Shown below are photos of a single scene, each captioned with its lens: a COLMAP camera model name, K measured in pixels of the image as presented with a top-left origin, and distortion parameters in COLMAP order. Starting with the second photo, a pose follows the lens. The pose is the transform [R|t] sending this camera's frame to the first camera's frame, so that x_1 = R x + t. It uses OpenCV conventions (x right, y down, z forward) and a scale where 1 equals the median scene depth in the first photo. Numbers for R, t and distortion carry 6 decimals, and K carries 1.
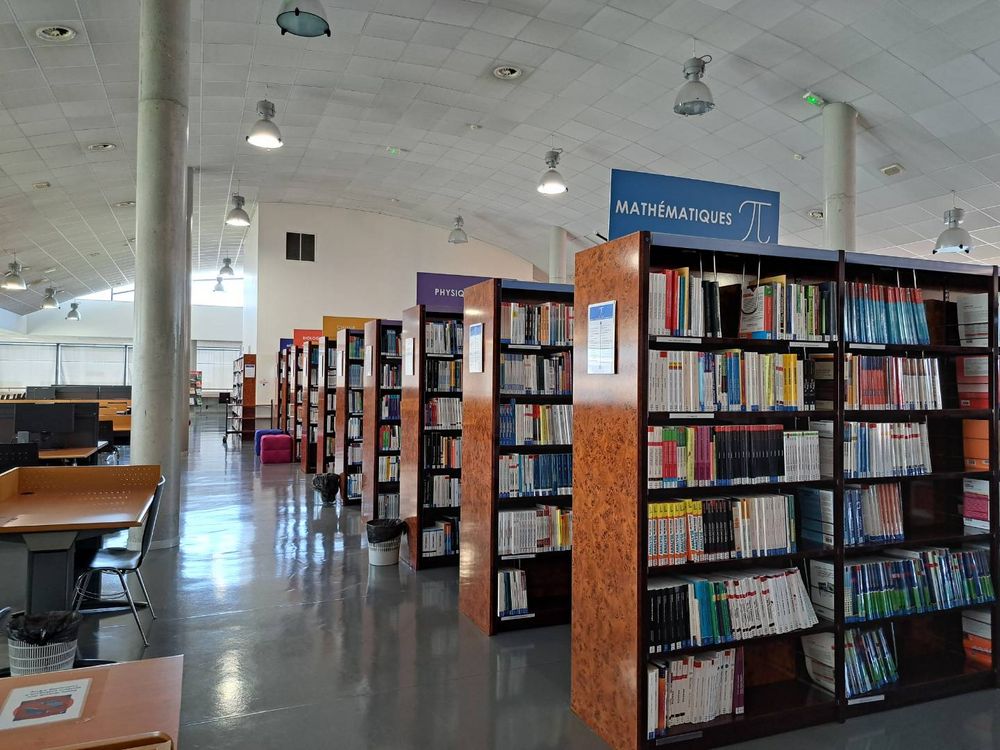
lens RADIAL K [[726.6, 0, 501.5], [0, 726.6, 367.7], [0, 0, 1]] dist [0.099623, -0.124457]
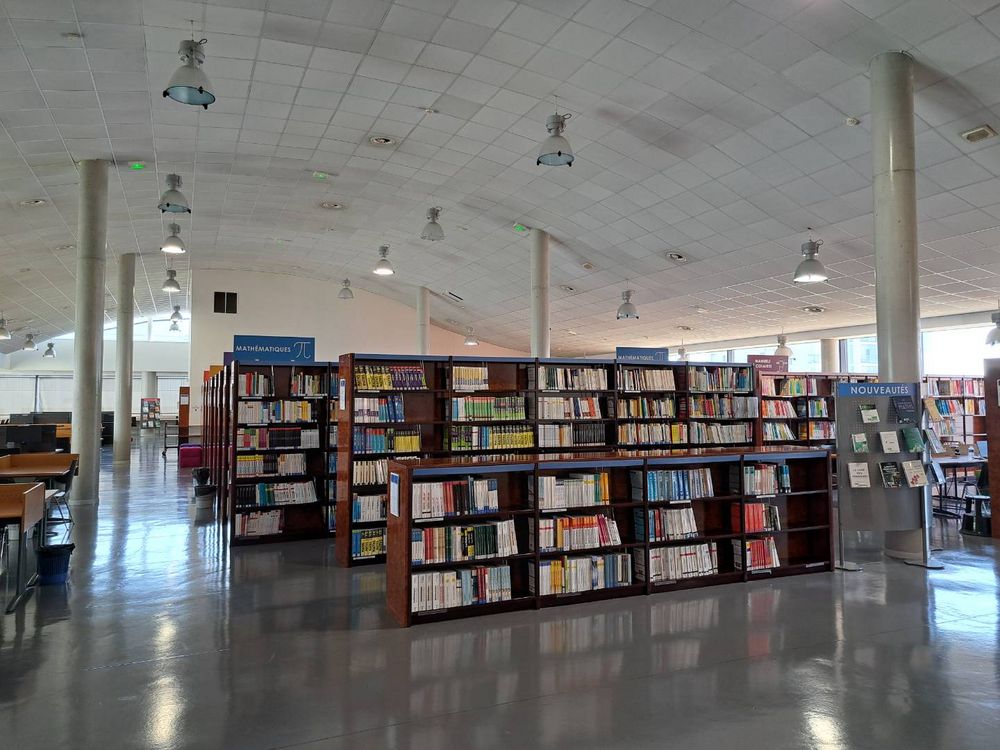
lens RADIAL K [[725.3, 0, 507.3], [0, 725.3, 356.3], [0, 0, 1]] dist [0.112512, -0.146486]
pose [[0.999597, -0.015600, 0.023708, 0.367818], [0.016501, 0.999130, -0.038300, -0.023267], [-0.023090, 0.038676, 0.998985, -0.588373]]
